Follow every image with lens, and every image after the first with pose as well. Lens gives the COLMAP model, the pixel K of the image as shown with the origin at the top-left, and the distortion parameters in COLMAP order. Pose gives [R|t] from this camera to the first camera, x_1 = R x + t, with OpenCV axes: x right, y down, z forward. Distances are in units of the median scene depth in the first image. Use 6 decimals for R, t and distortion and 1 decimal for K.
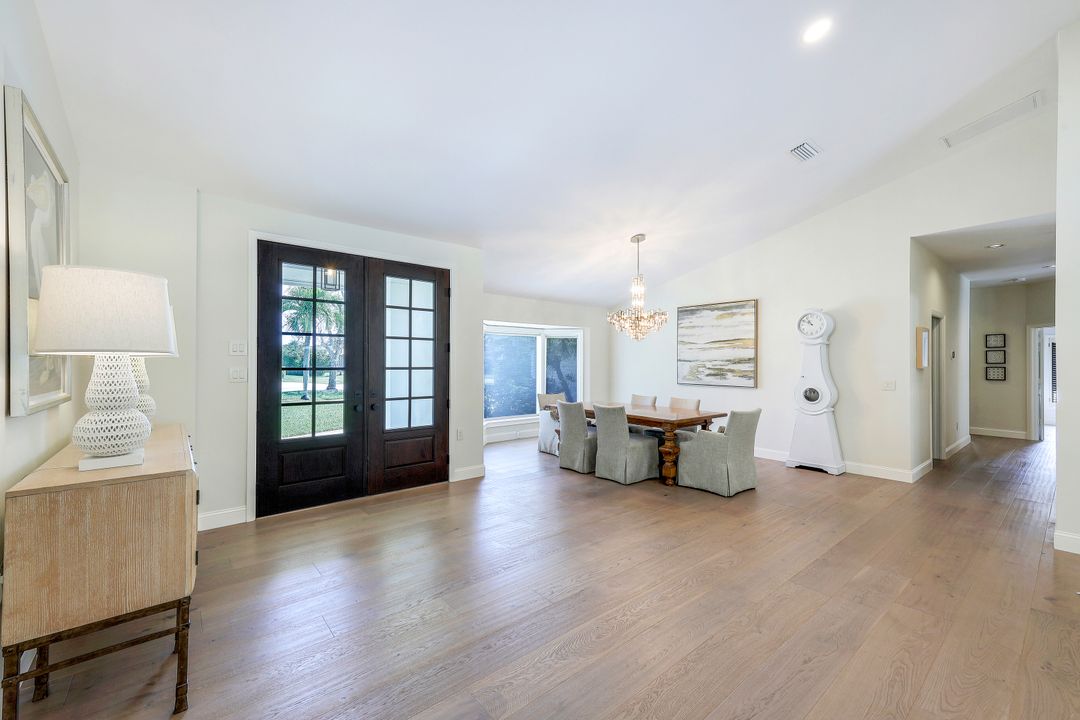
lens RADIAL K [[437.6, 0, 541.9], [0, 437.6, 361.4], [0, 0, 1]] dist [0.002522, 0.000517]
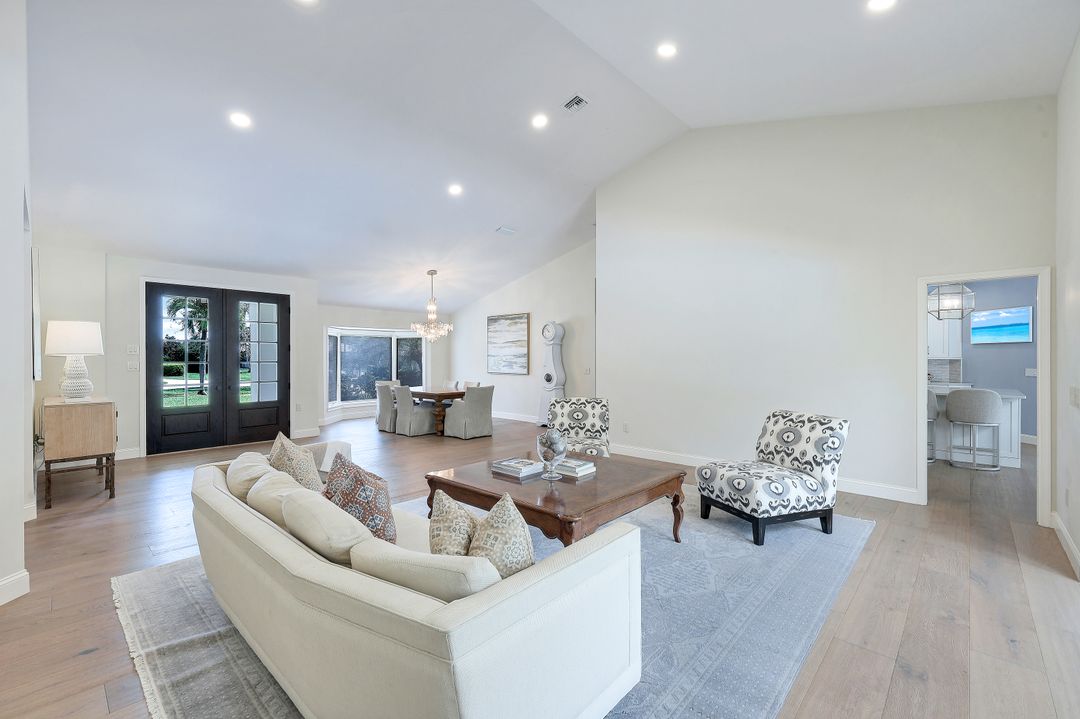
lens RADIAL K [[457.7, 0, 540.0], [0, 457.7, 359.5], [0, 0, 1]] dist [-0.000756, -0.000582]
pose [[0.991860, -0.006641, 0.127156, 0.428602], [0.005853, 0.999961, 0.006569, 0.002061], [-0.127195, -0.005771, 0.991861, -0.637185]]
